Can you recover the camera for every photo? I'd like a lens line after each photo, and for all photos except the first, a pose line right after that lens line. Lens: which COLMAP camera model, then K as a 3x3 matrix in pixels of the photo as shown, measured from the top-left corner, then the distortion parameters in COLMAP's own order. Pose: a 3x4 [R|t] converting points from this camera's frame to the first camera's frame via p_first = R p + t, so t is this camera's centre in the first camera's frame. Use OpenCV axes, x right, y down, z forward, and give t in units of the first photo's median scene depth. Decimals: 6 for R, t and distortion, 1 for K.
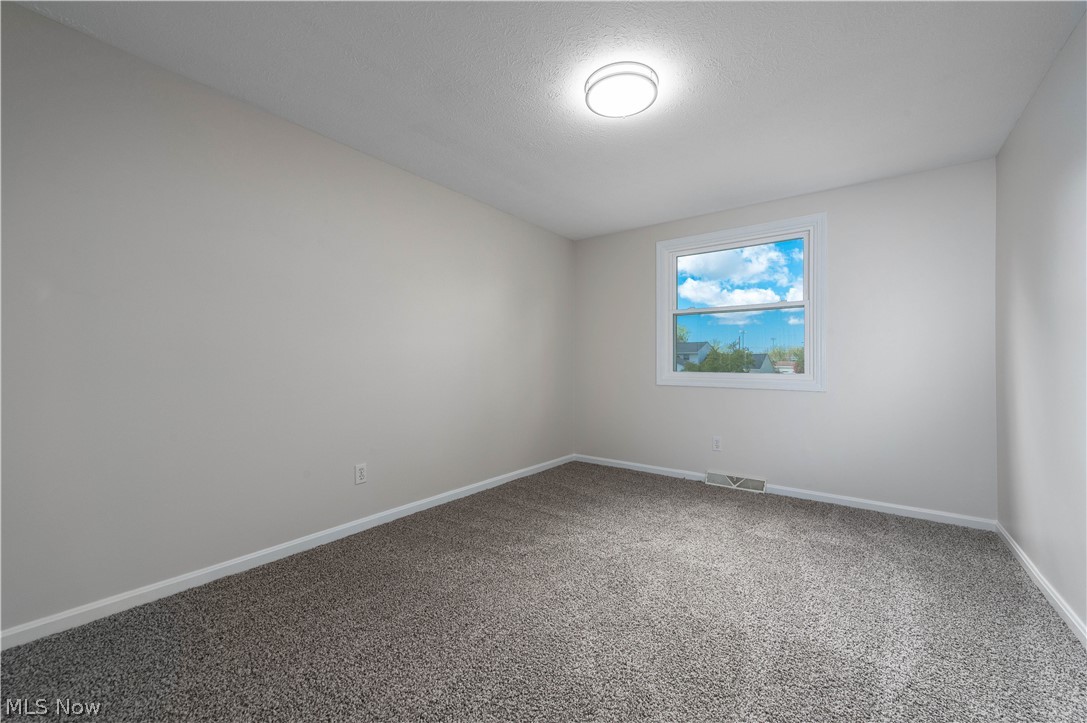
lens RADIAL K [[427.3, 0, 543.0], [0, 427.3, 362.0], [0, 0, 1]] dist [0.012025, -0.003070]
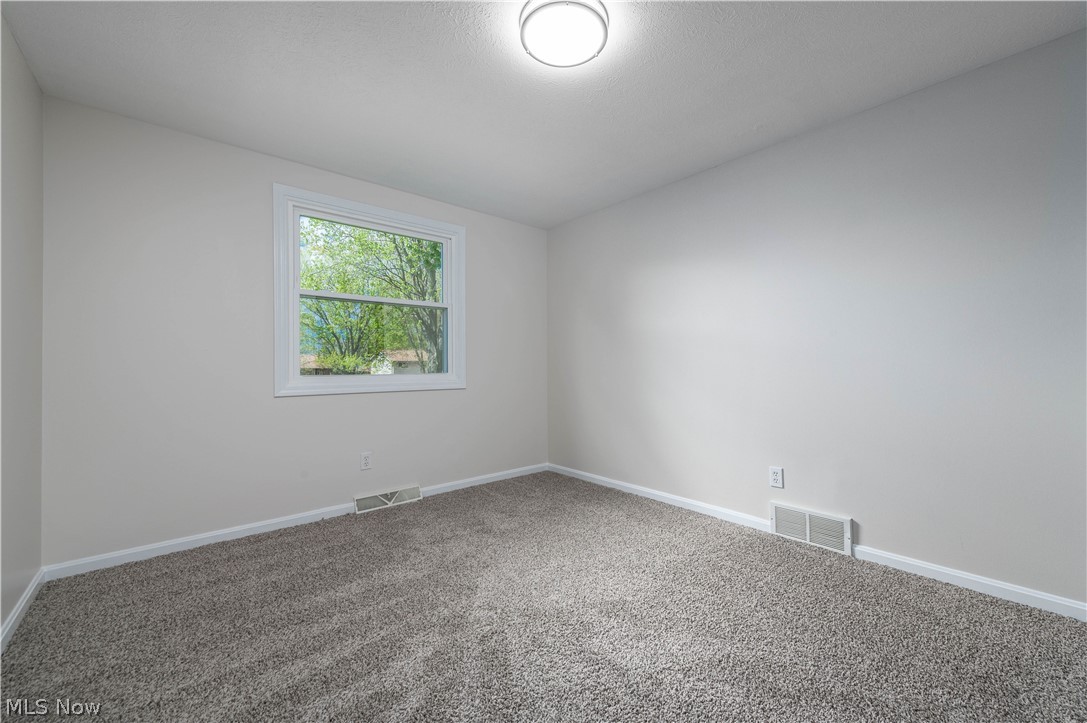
lens RADIAL K [[427.3, 0, 571.3], [0, 427.3, 363.0], [0, 0, 1]] dist [0.012025, -0.003070]
pose [[0.186499, -0.001032, 0.982455, -0.383256], [0.005536, 0.999985, 0.000000, 0.005327], [-0.982440, 0.005439, 0.186502, 0.524419]]
